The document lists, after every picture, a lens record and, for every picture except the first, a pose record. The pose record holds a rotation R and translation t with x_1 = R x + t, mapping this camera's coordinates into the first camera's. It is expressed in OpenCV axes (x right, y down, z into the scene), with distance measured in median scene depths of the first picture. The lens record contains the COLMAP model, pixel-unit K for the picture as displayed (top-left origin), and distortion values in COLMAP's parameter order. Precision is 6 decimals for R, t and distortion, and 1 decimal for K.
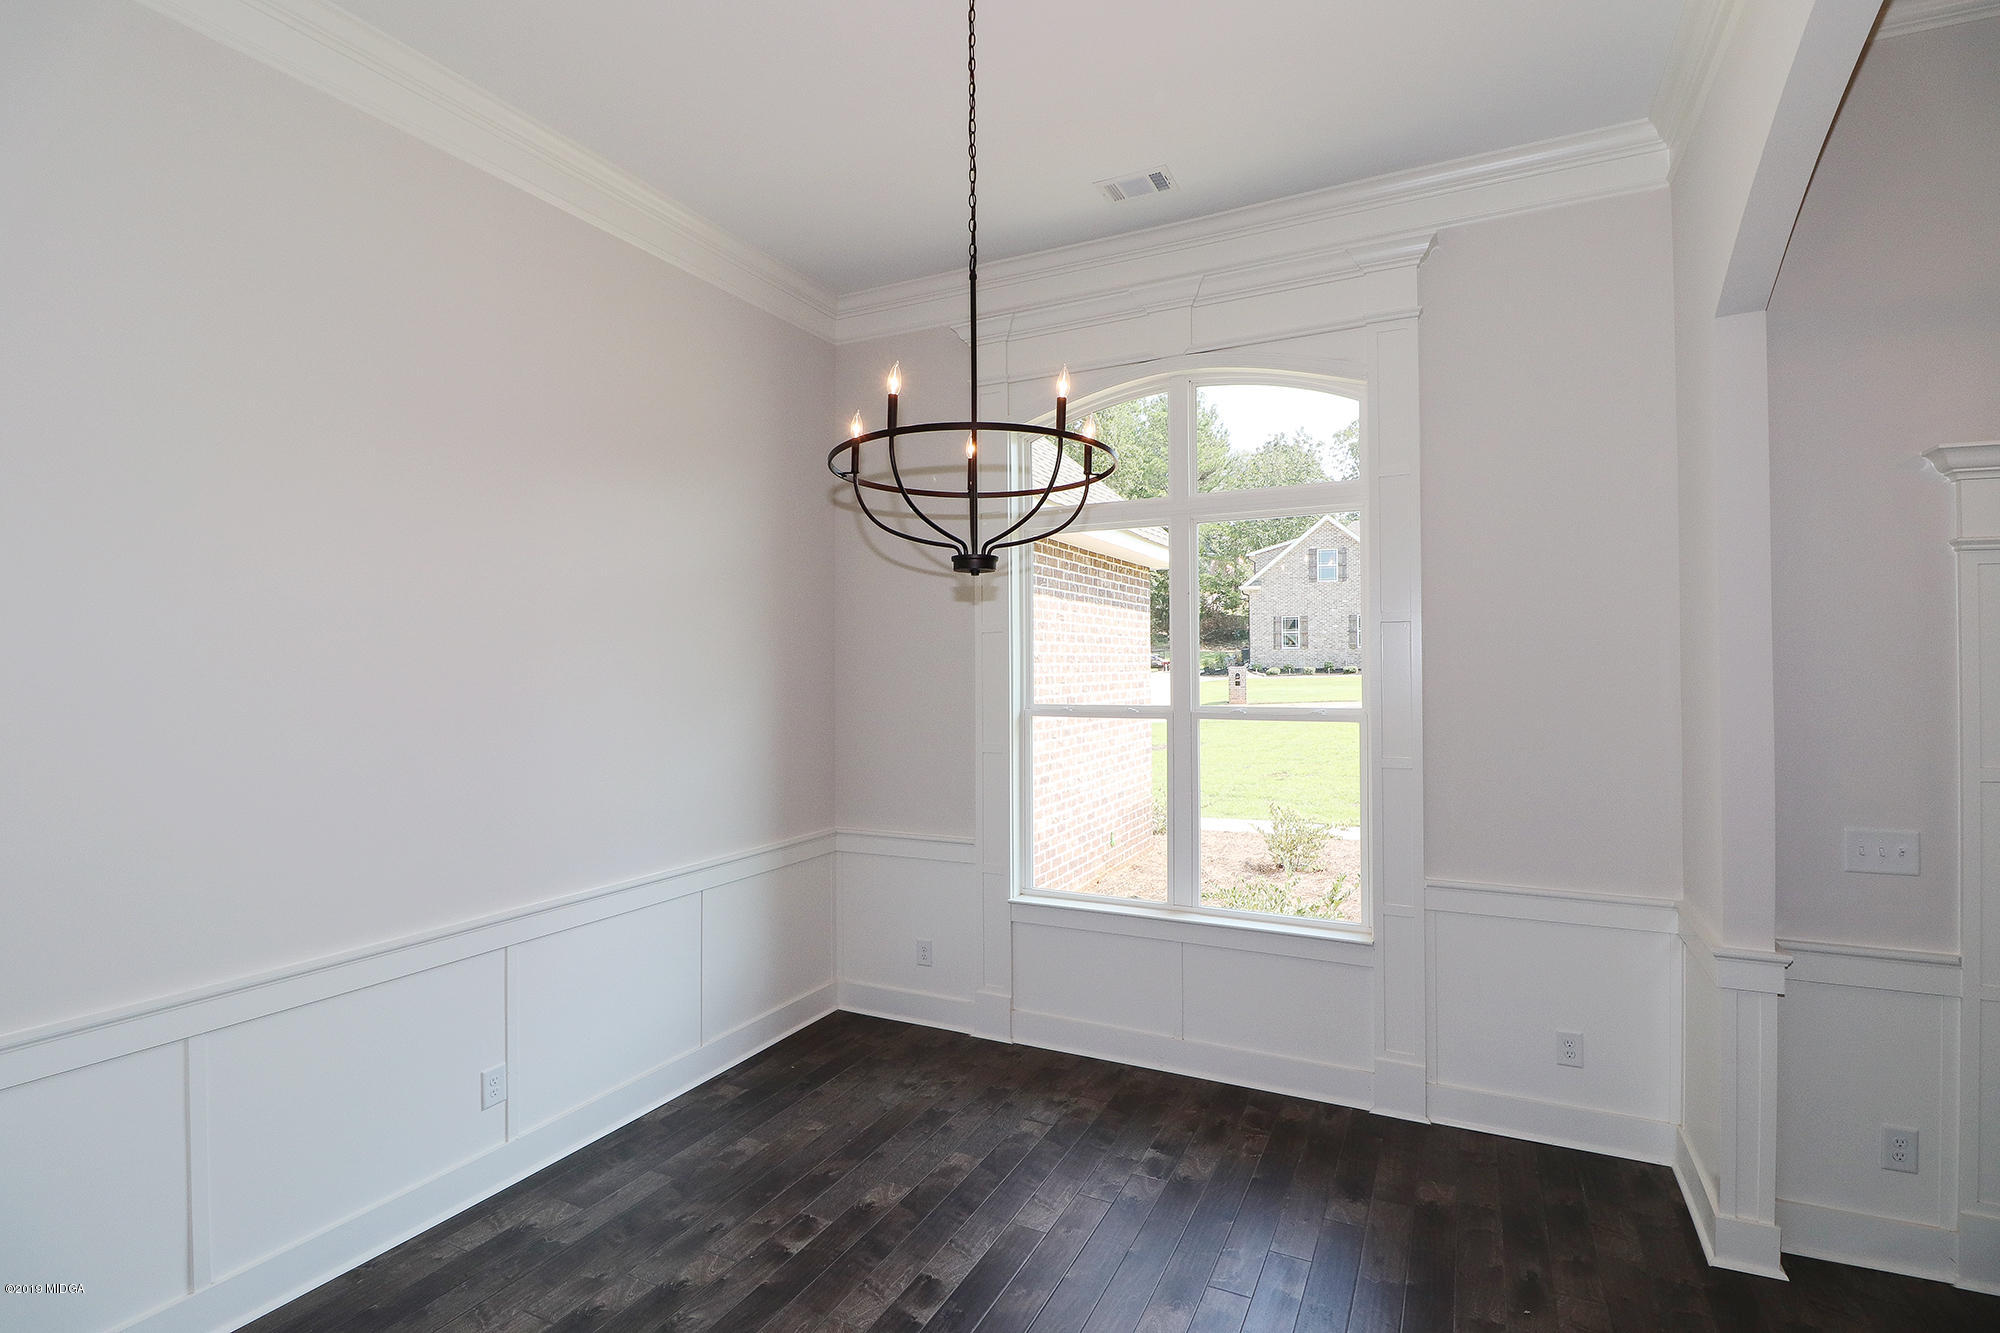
lens RADIAL K [[911.4, 0, 1021.2], [0, 911.4, 660.2], [0, 0, 1]] dist [-0.015883, -0.006557]
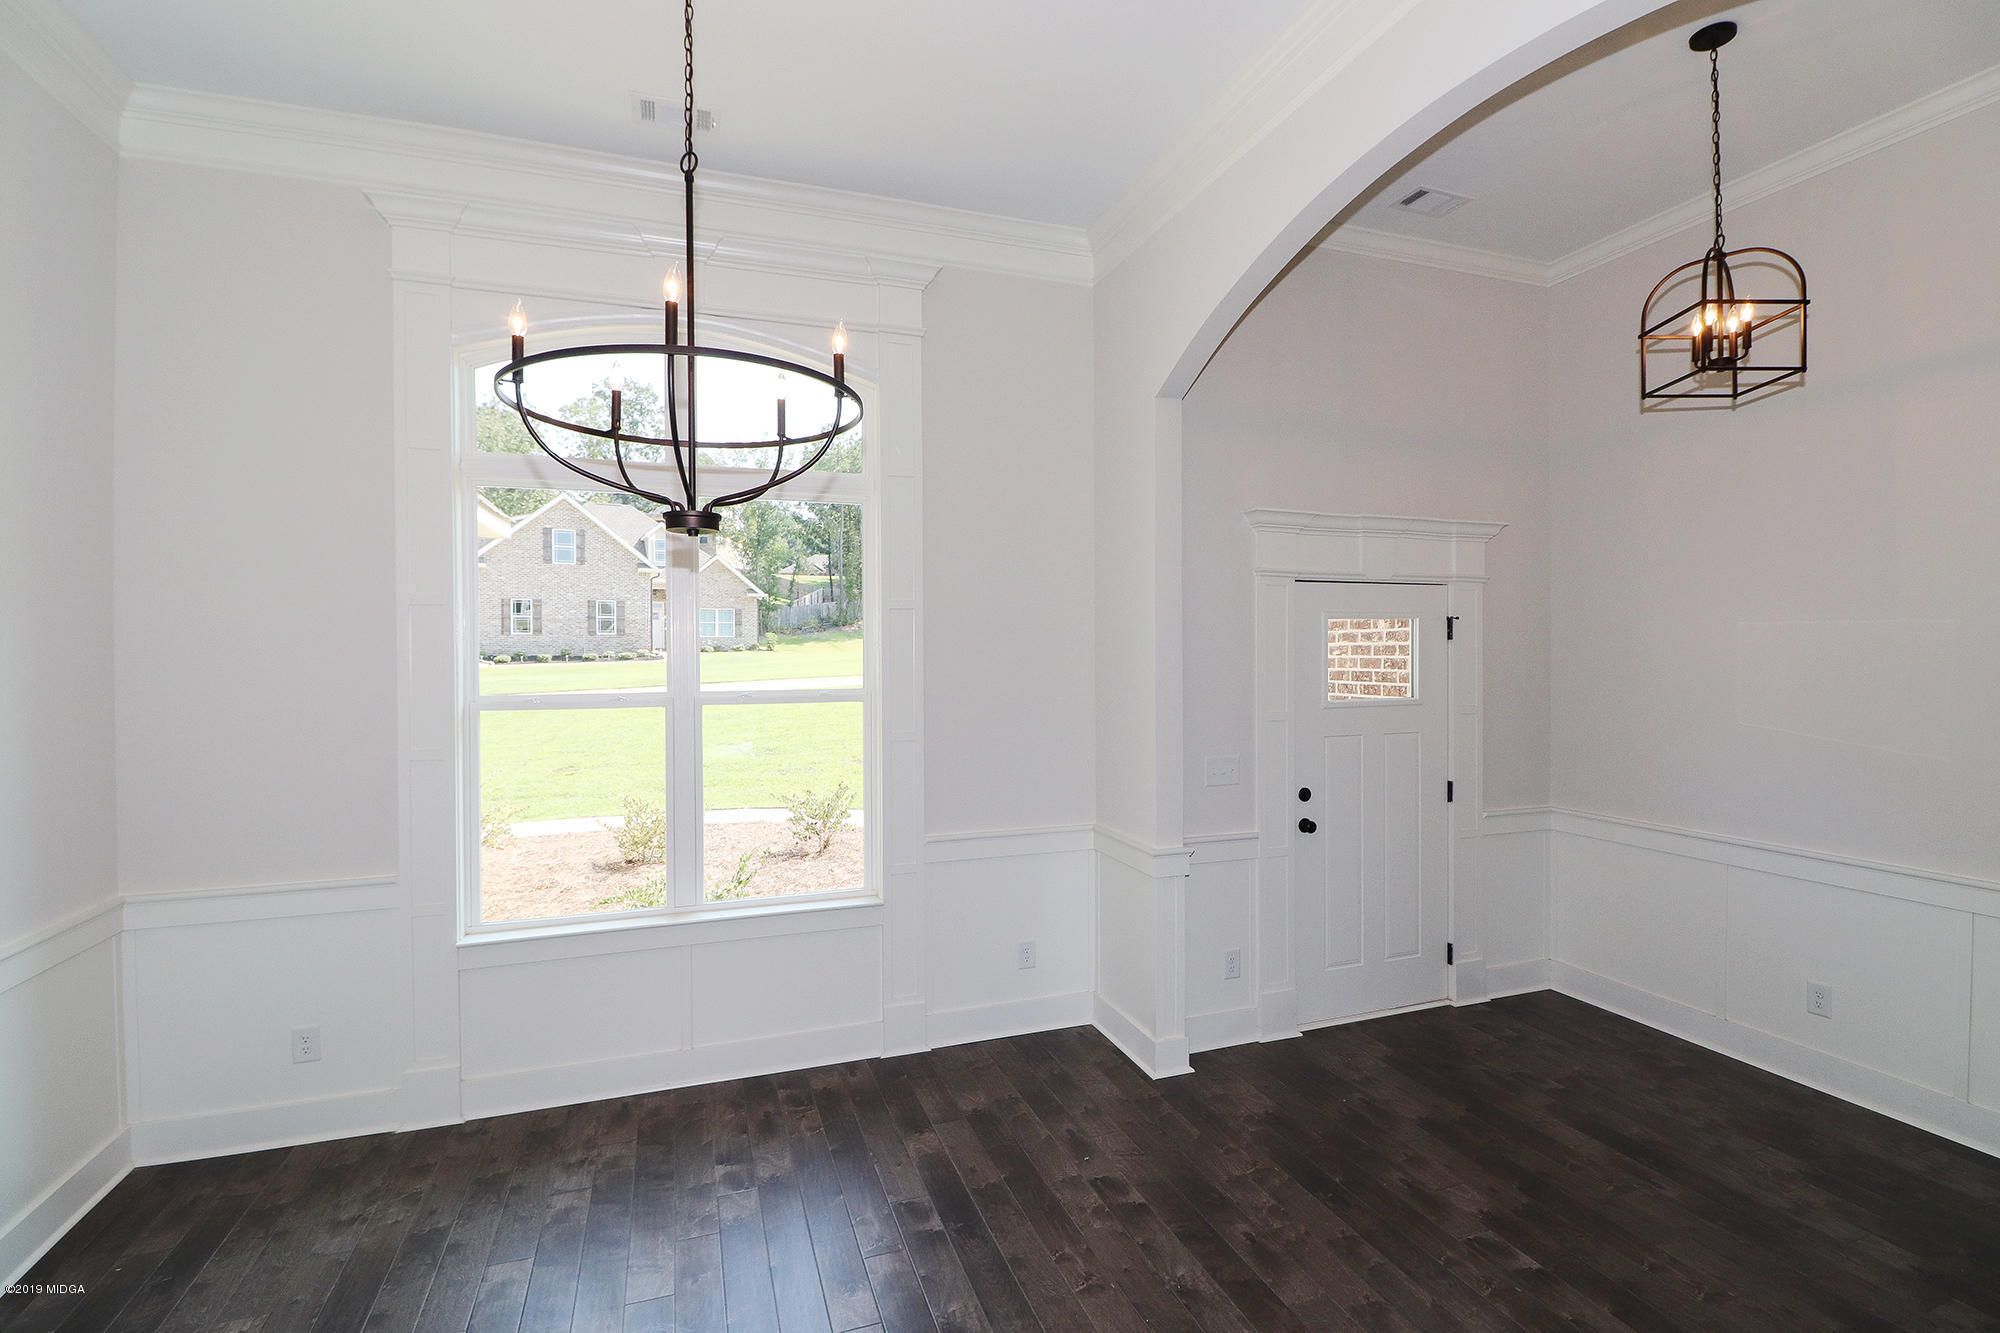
lens RADIAL K [[911.4, 0, 1013.5], [0, 911.4, 660.2], [0, 0, 1]] dist [-0.015883, -0.006557]
pose [[0.694236, -0.005508, 0.719726, -0.286043], [-0.004369, 0.999920, 0.011866, 0.006159], [-0.719734, -0.011383, 0.694157, 0.129384]]
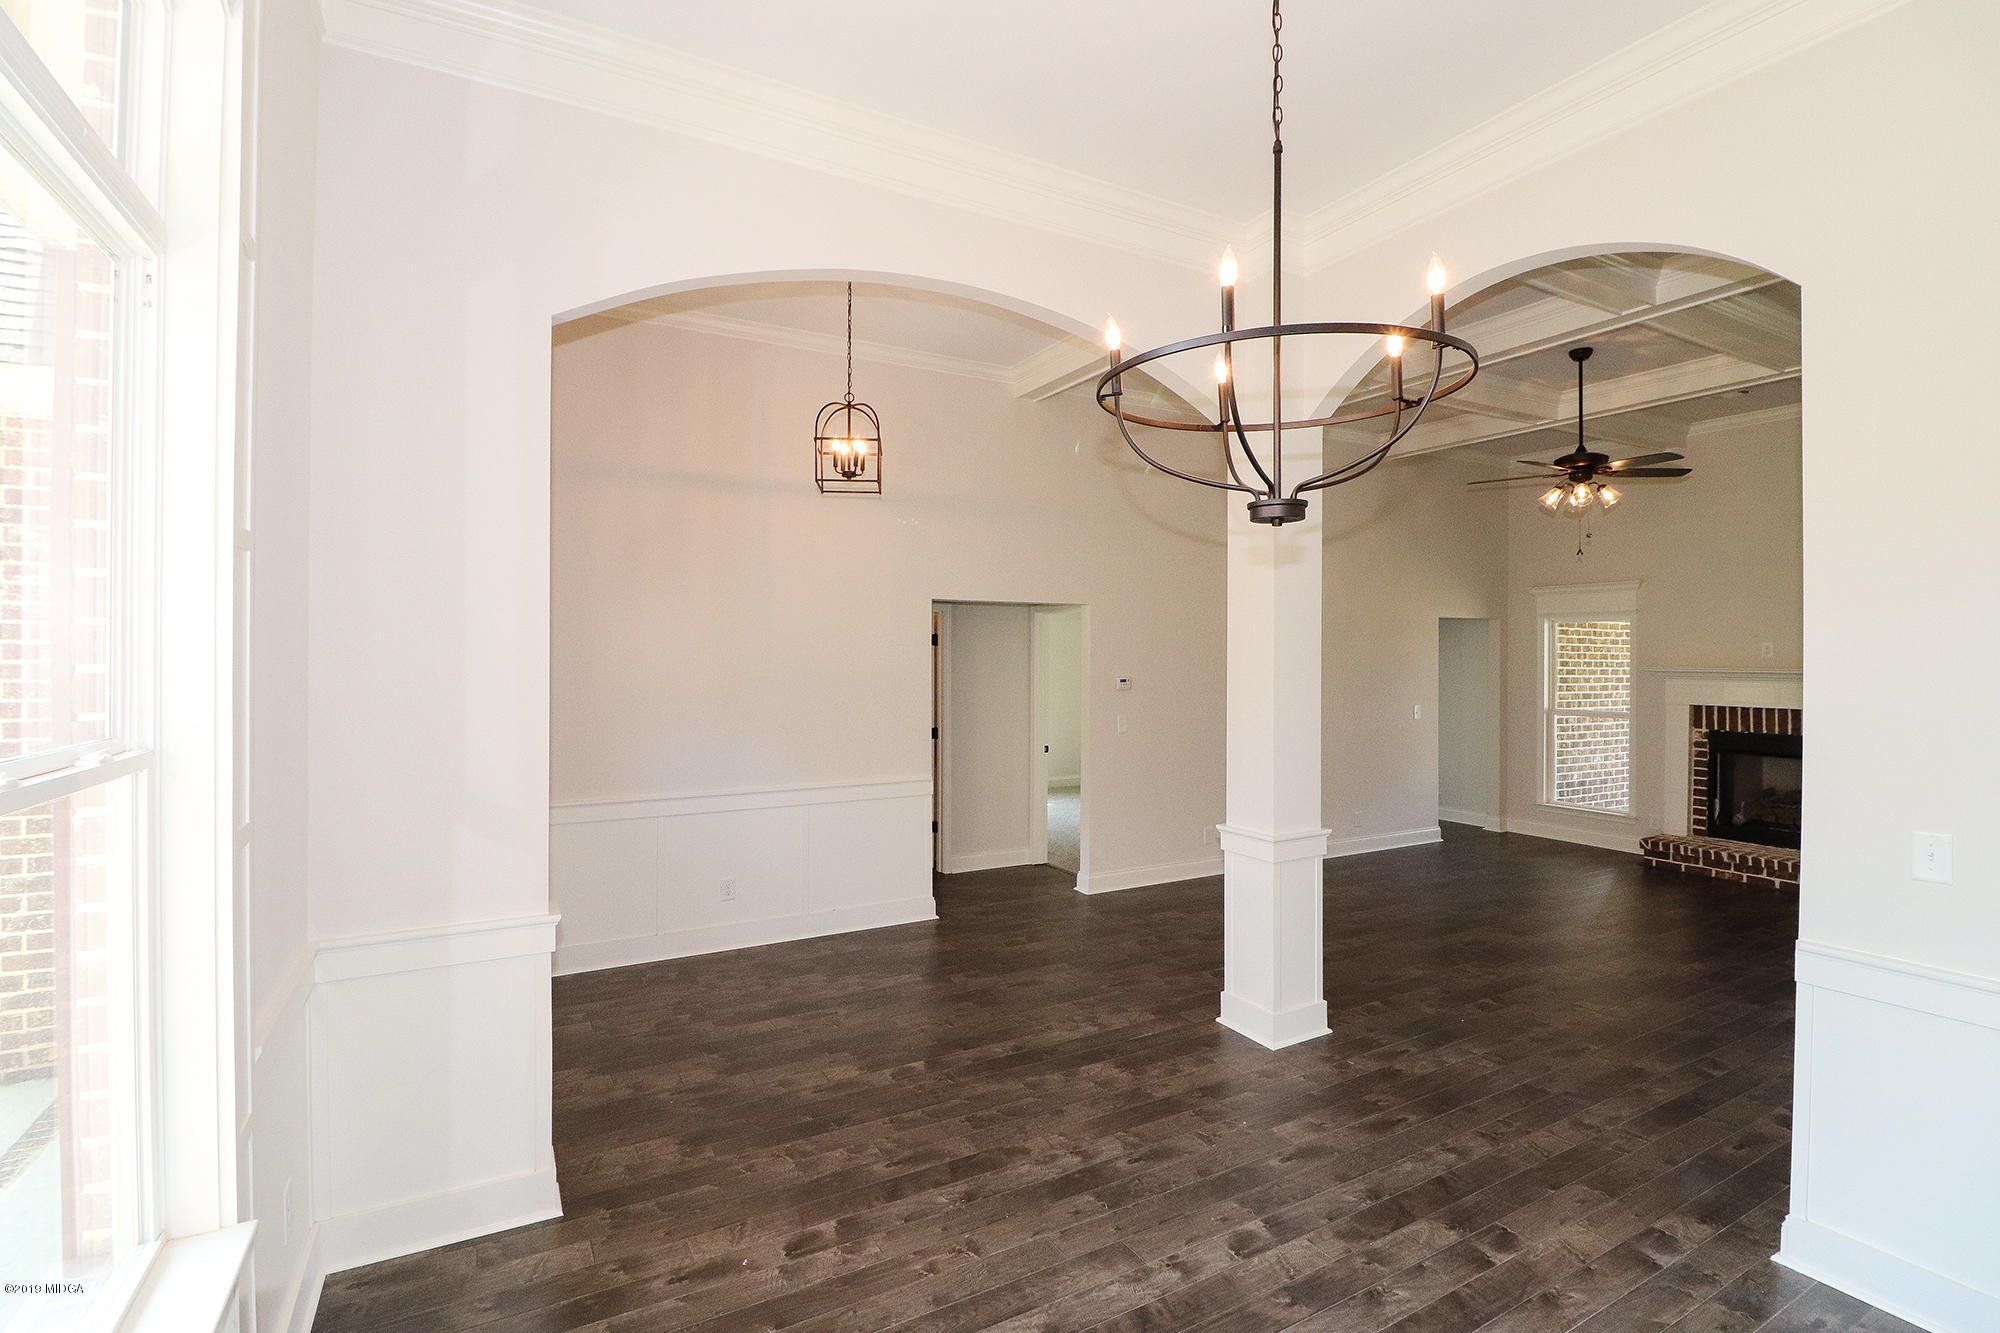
lens RADIAL K [[911.4, 0, 1007.9], [0, 911.4, 657.5], [0, 0, 1]] dist [-0.015883, -0.006557]
pose [[-0.816561, 0.002430, 0.577254, -0.203987], [-0.000918, 0.999984, -0.005508, 0.013805], [-0.577258, -0.005028, -0.816546, 1.142836]]
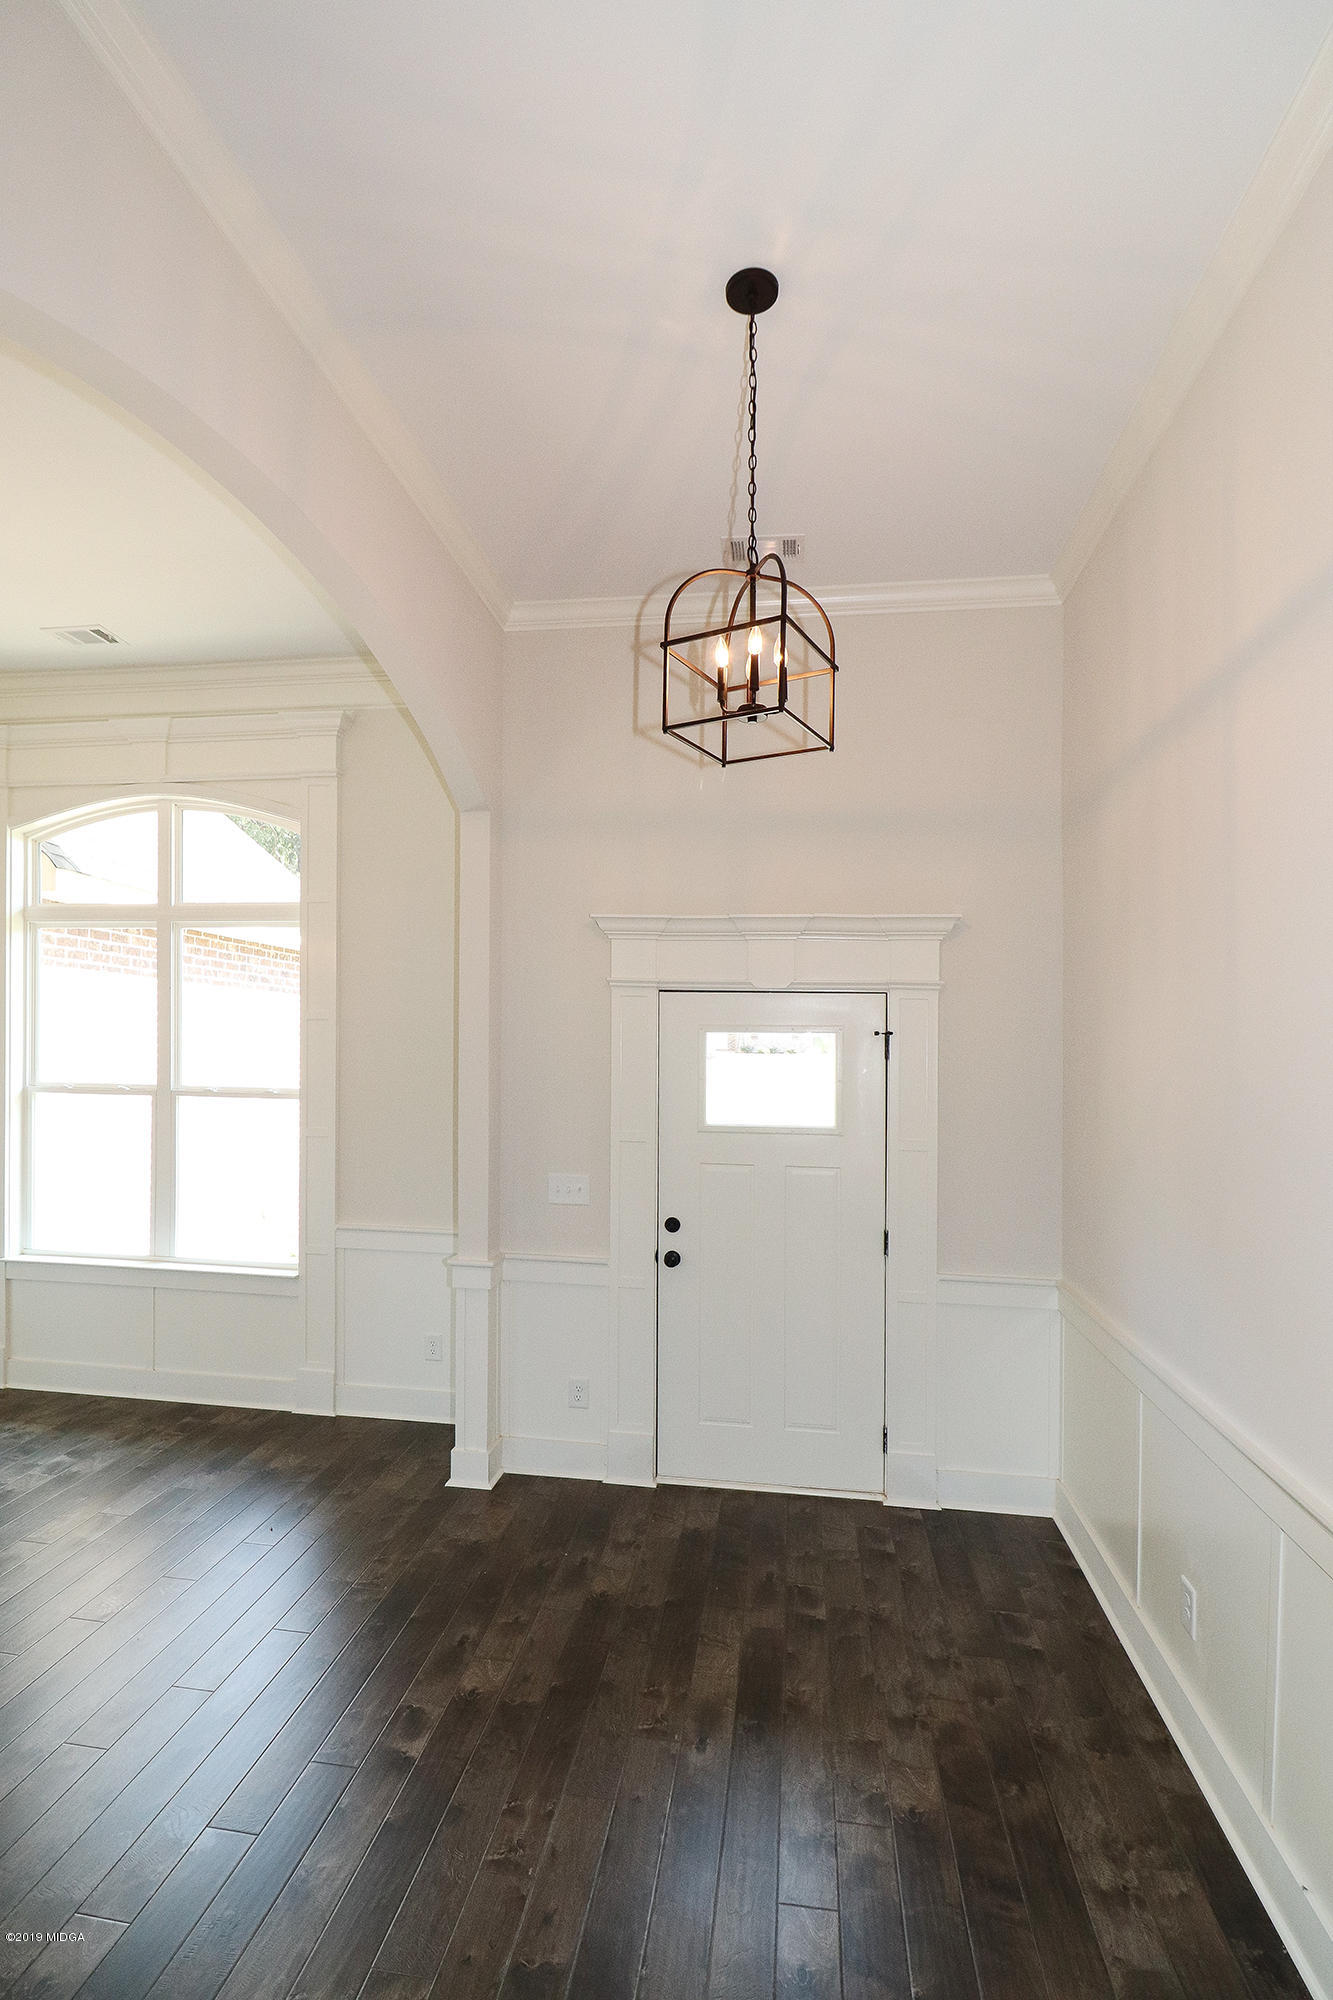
lens RADIAL K [[911.4, 0, 669.3], [0, 911.4, 1058.0], [0, 0, 1]] dist [-0.015883, -0.006557]
pose [[0.945201, 0.022807, 0.325690, 0.457255], [-0.028181, 0.999533, 0.011793, -0.017058], [-0.325269, -0.020325, 0.945403, -0.334924]]
